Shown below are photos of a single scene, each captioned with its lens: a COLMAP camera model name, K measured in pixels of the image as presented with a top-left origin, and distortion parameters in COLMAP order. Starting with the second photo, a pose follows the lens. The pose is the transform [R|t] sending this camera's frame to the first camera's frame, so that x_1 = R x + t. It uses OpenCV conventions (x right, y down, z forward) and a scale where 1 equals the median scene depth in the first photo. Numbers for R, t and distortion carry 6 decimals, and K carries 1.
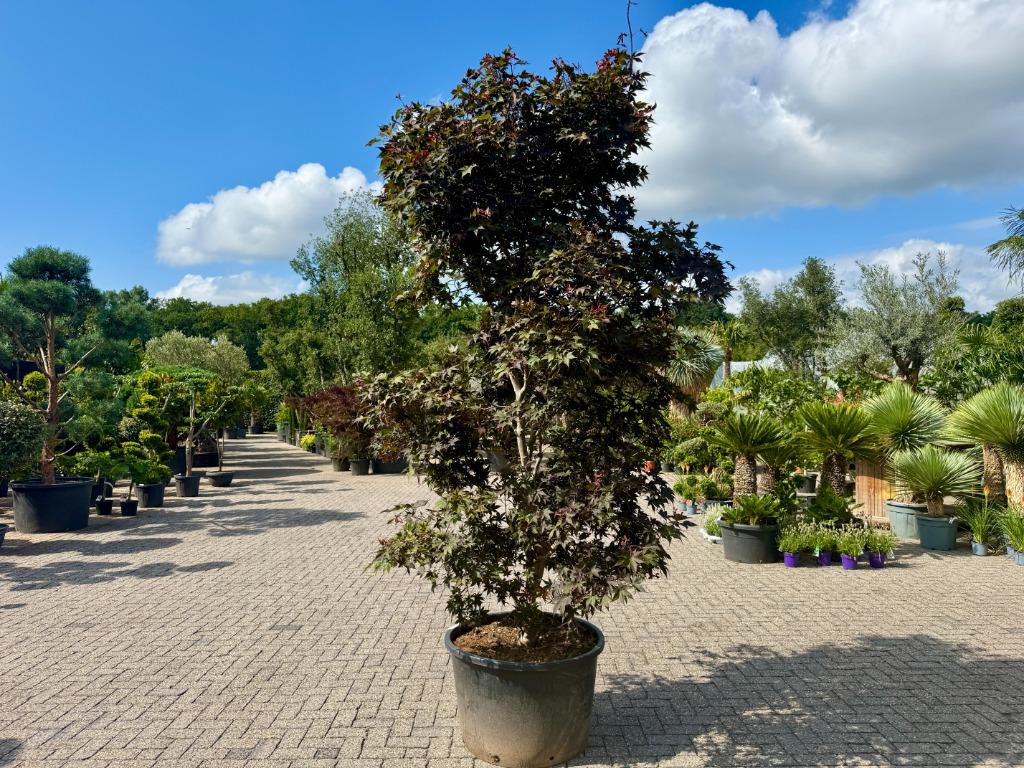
lens RADIAL K [[727.1, 0, 511.4], [0, 727.1, 384.2], [0, 0, 1]] dist [0.003435, -0.004679]
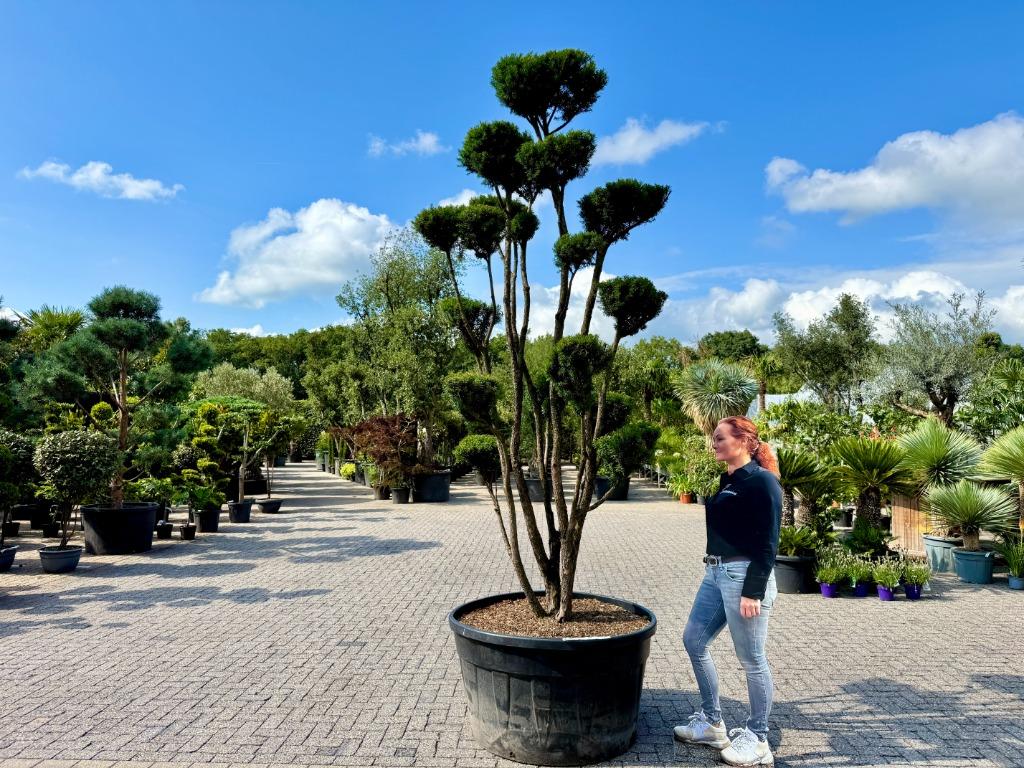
lens RADIAL K [[726.6, 0, 512.0], [0, 726.6, 384.0], [0, 0, 1]] dist [0.005461, -0.005469]
pose [[0.999134, 0.004895, -0.041317, -0.027279], [-0.006638, 0.999089, -0.042149, -0.005512], [0.041073, 0.042387, 0.998257, -0.073203]]
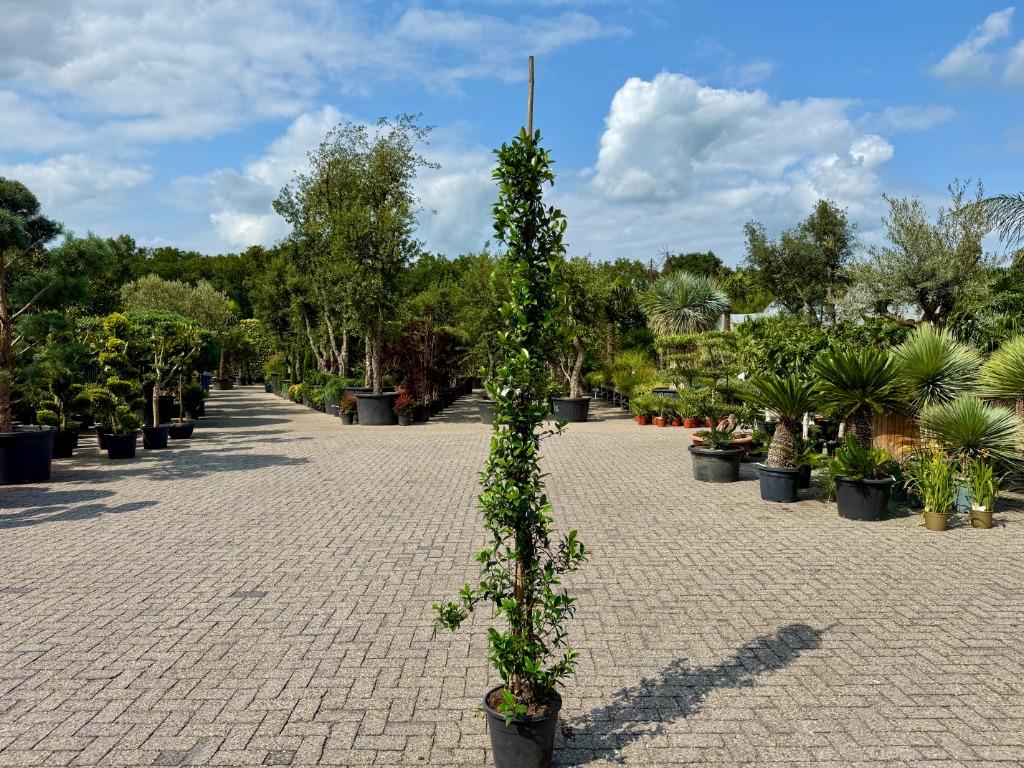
lens RADIAL K [[727.1, 0, 511.4], [0, 727.1, 384.2], [0, 0, 1]] dist [0.003435, -0.004679]
pose [[0.999938, 0.005956, 0.009400, -0.002329], [-0.006533, 0.998020, 0.062564, 0.021502], [-0.009009, -0.062621, 0.997997, 0.121092]]
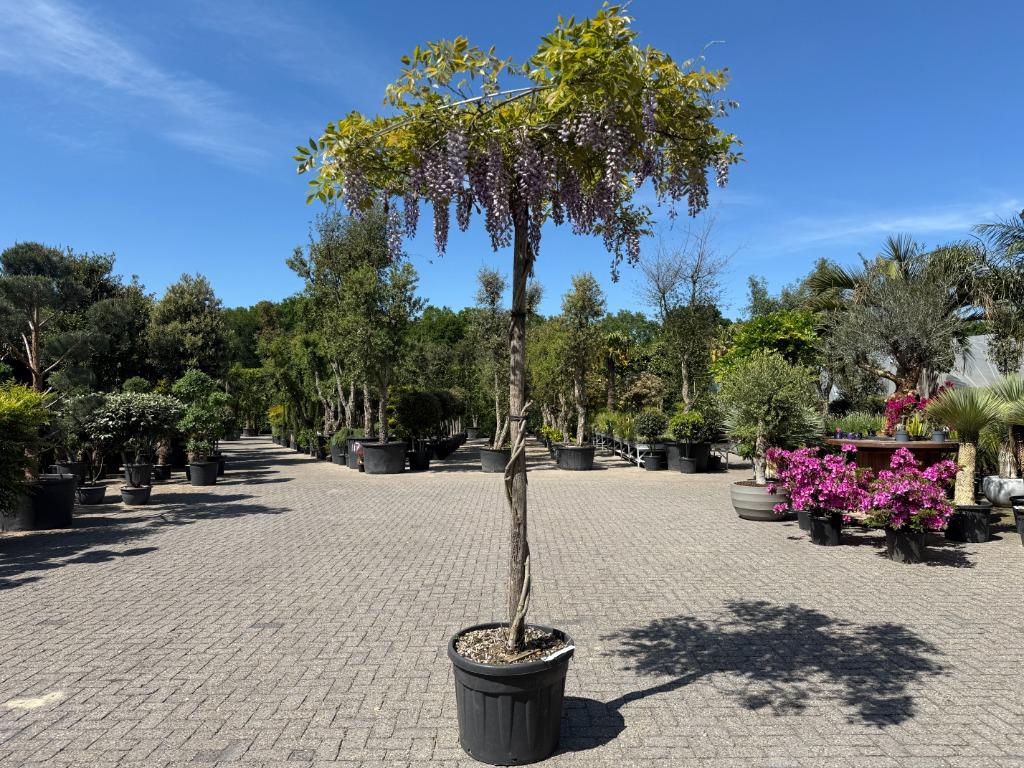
lens RADIAL K [[726.6, 0, 512.0], [0, 726.6, 384.0], [0, 0, 1]] dist [0.005461, -0.005469]
pose [[0.999987, 0.003340, 0.003877, 0.007194], [-0.003313, 0.999970, -0.007058, 0.019414], [-0.003900, 0.007045, 0.999968, 0.032317]]
